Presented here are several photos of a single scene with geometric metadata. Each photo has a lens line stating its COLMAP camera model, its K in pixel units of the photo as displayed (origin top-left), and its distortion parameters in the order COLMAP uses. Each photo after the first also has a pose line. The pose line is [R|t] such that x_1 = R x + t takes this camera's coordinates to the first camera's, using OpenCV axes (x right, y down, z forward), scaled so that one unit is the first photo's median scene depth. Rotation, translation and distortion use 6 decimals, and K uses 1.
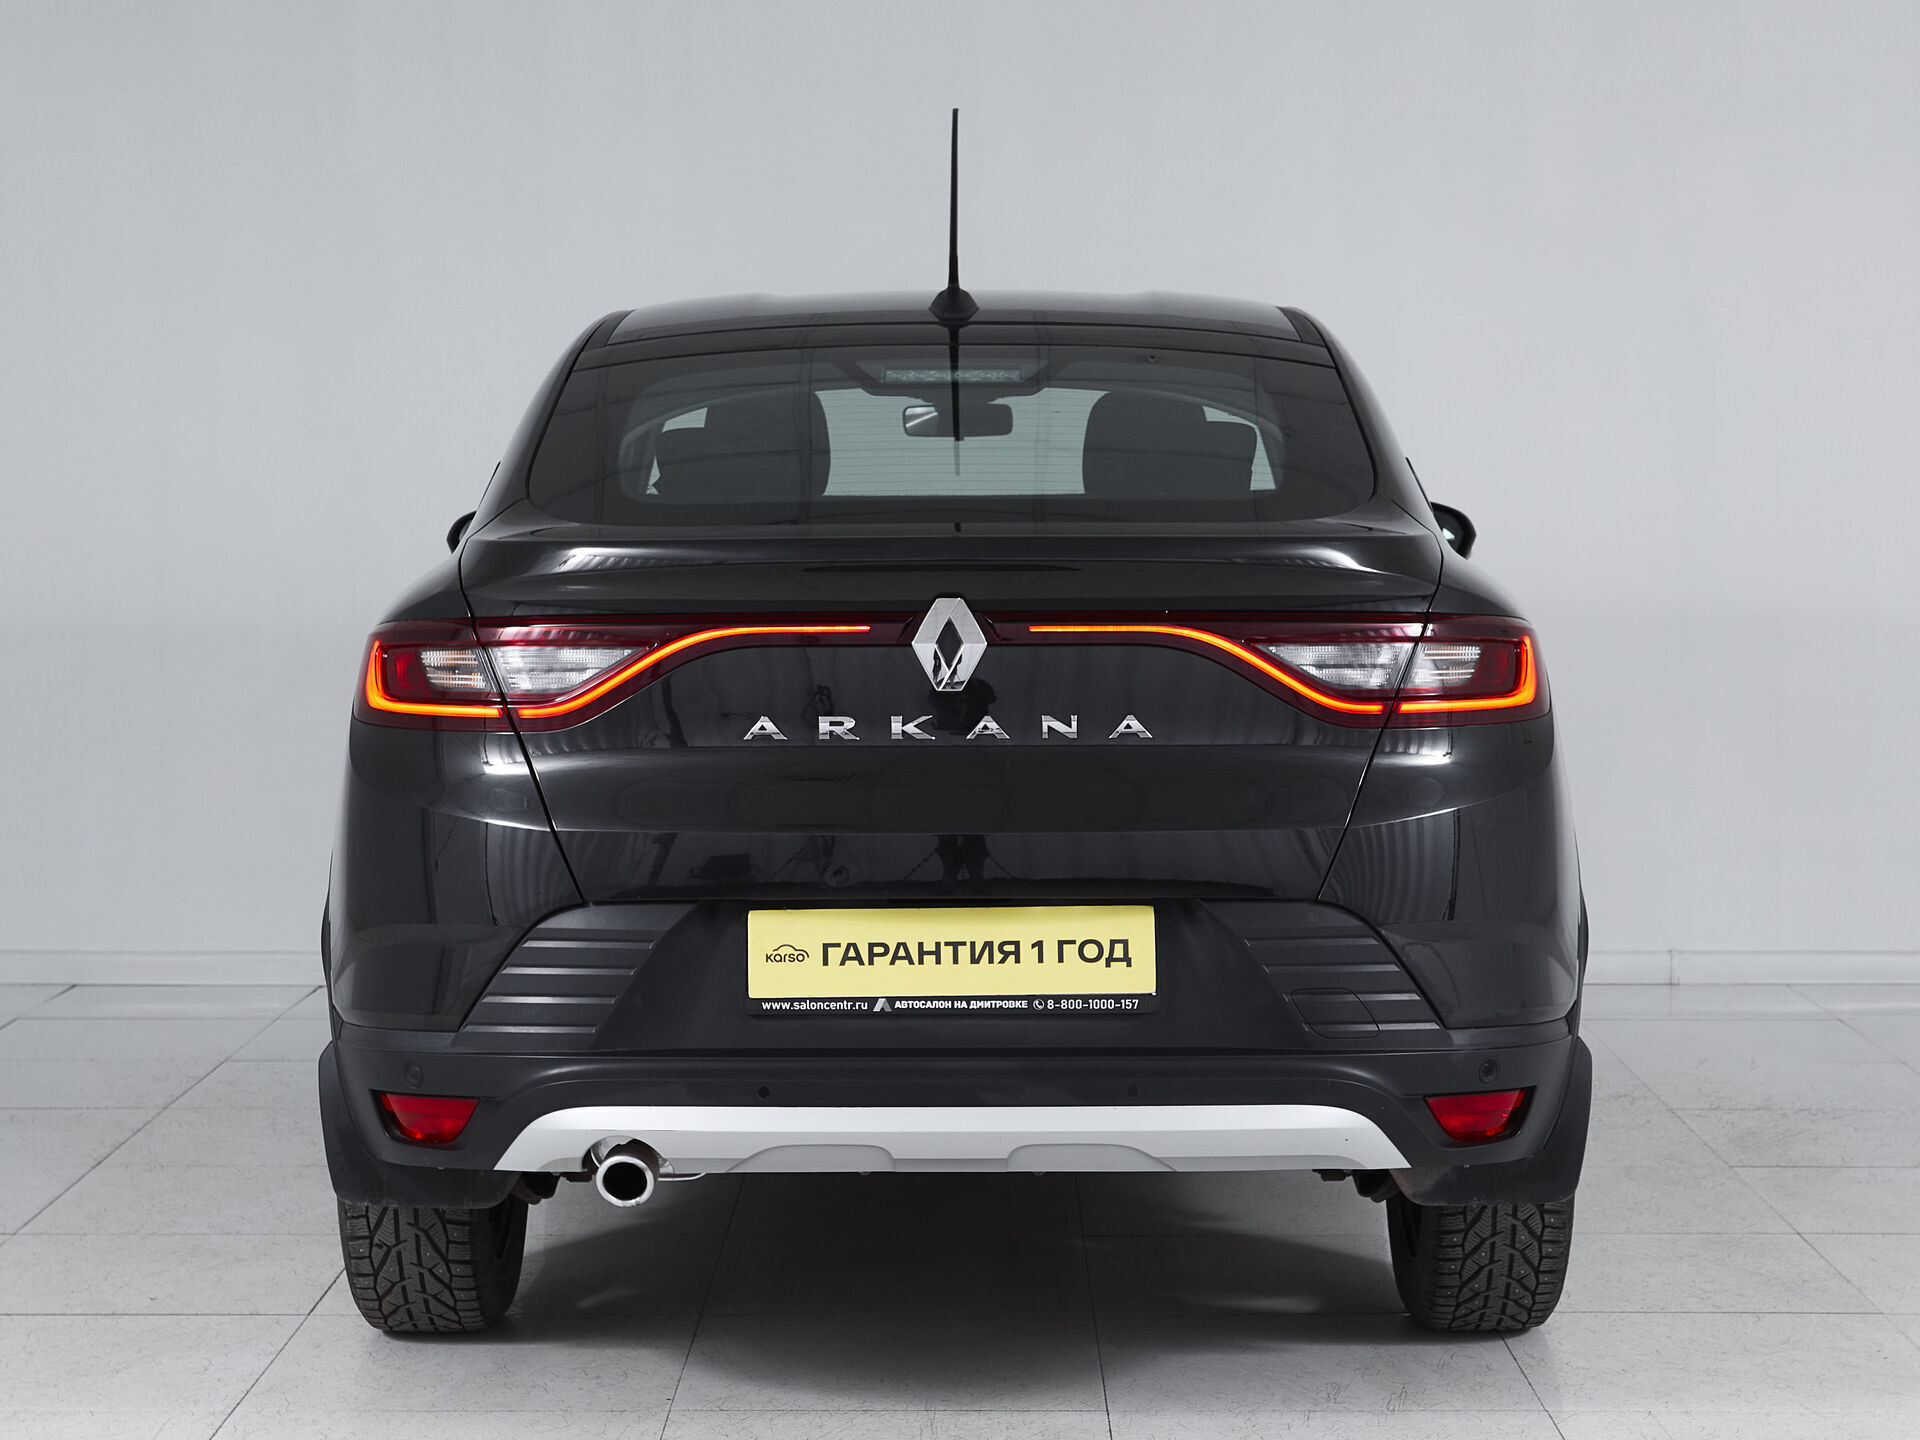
lens RADIAL K [[1858.4, 0, 960.0], [0, 1858.4, 720.0], [0, 0, 1]] dist [0.005110, 0.001451]
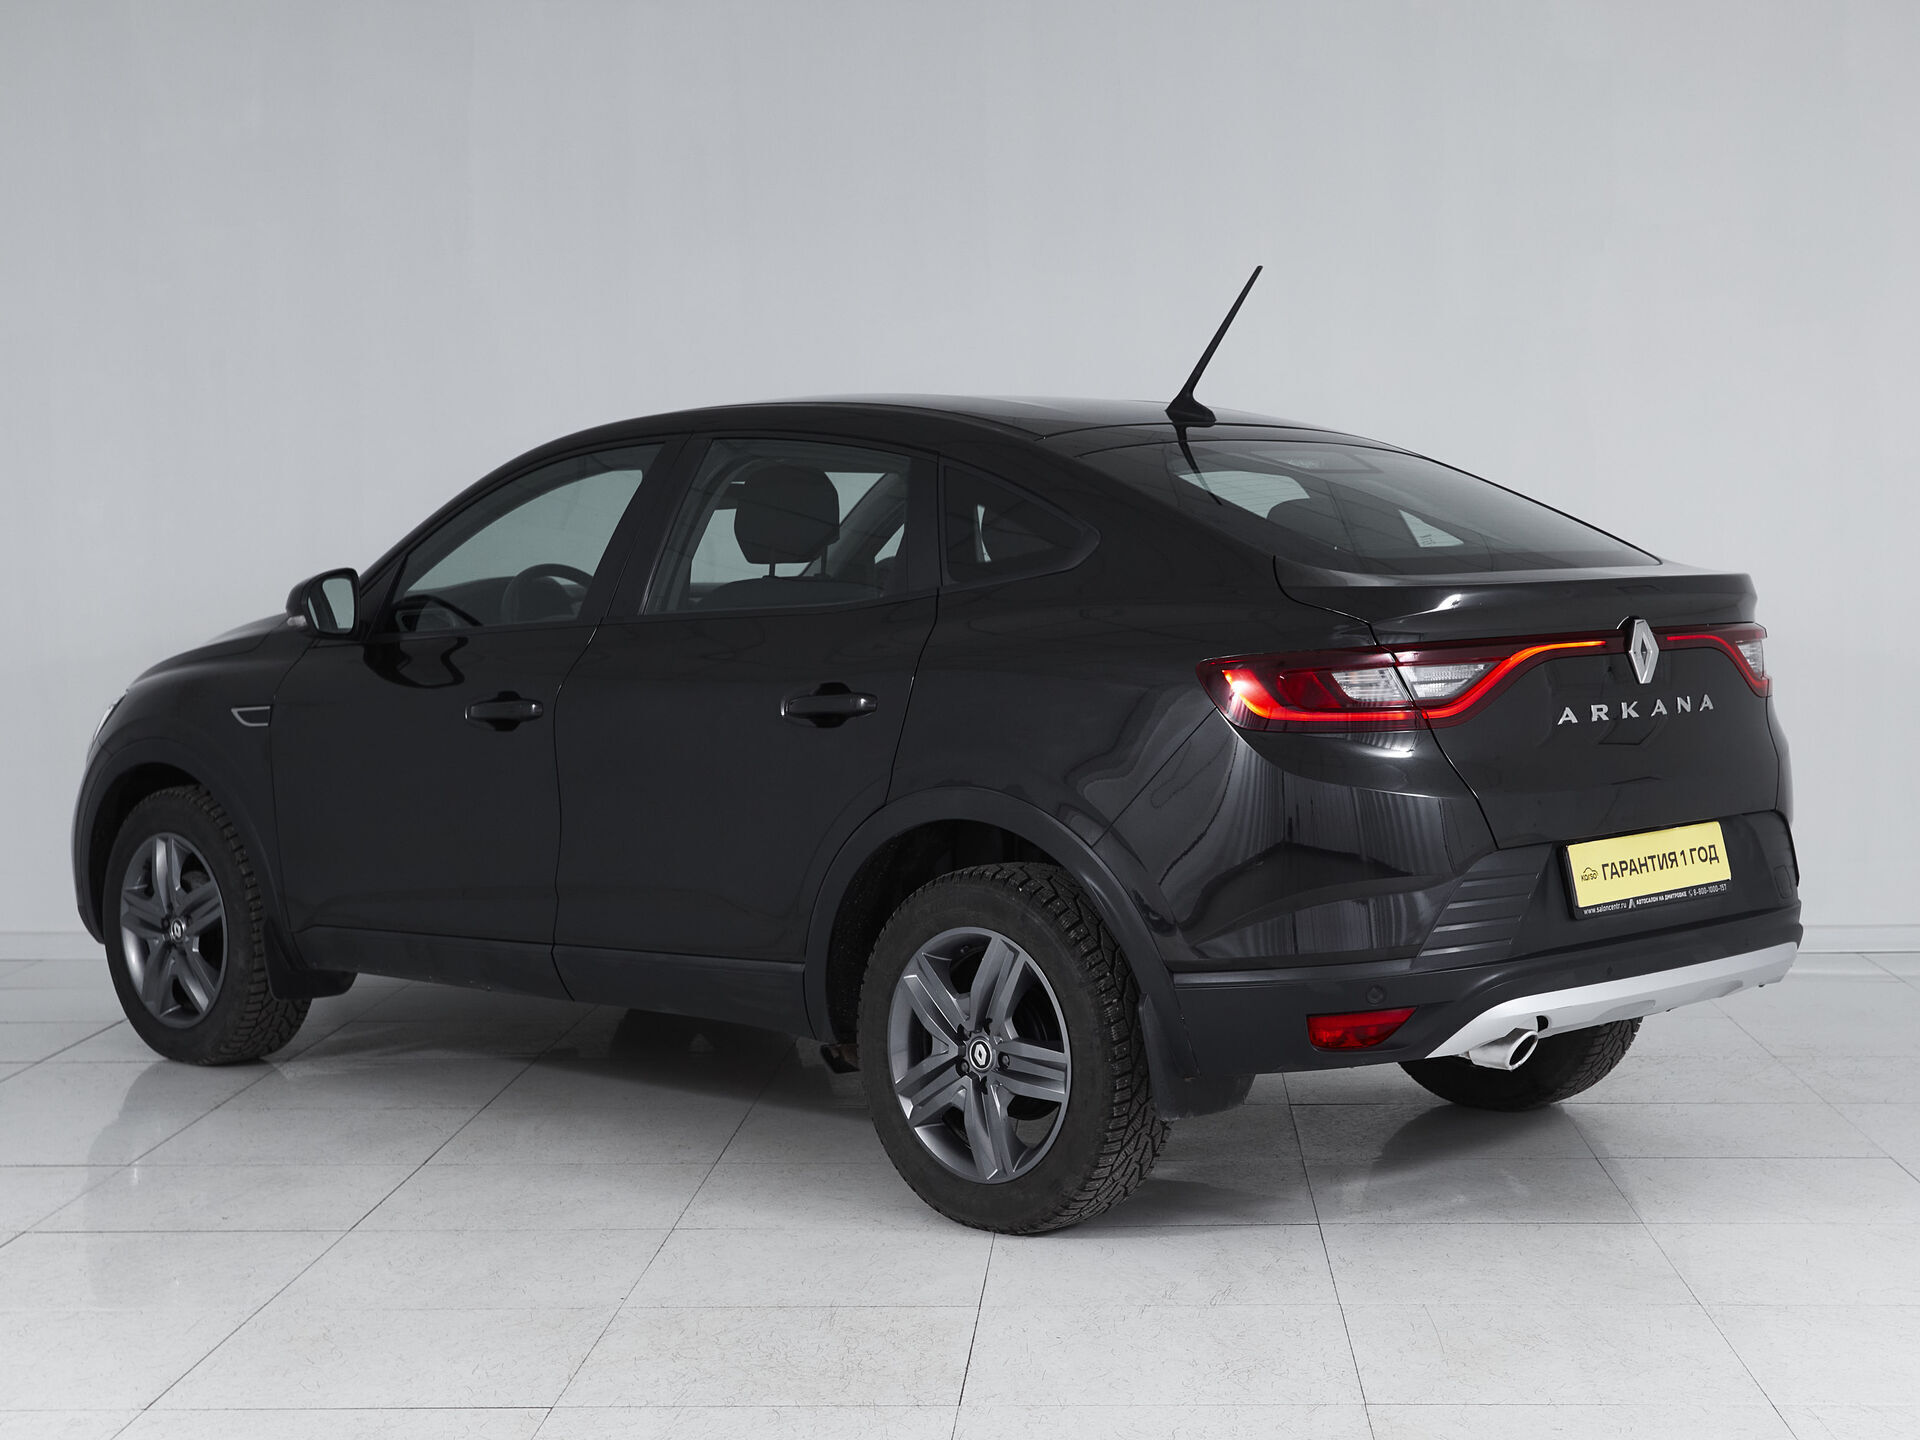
lens RADIAL K [[1858.4, 0, 960.0], [0, 1858.4, 720.0], [0, 0, 1]] dist [0.005110, 0.001451]
pose [[0.823751, -0.051003, 0.564652, -1.272543], [0.076223, 0.996866, -0.021154, 0.002494], [-0.561804, 0.060465, 0.825058, 0.094297]]
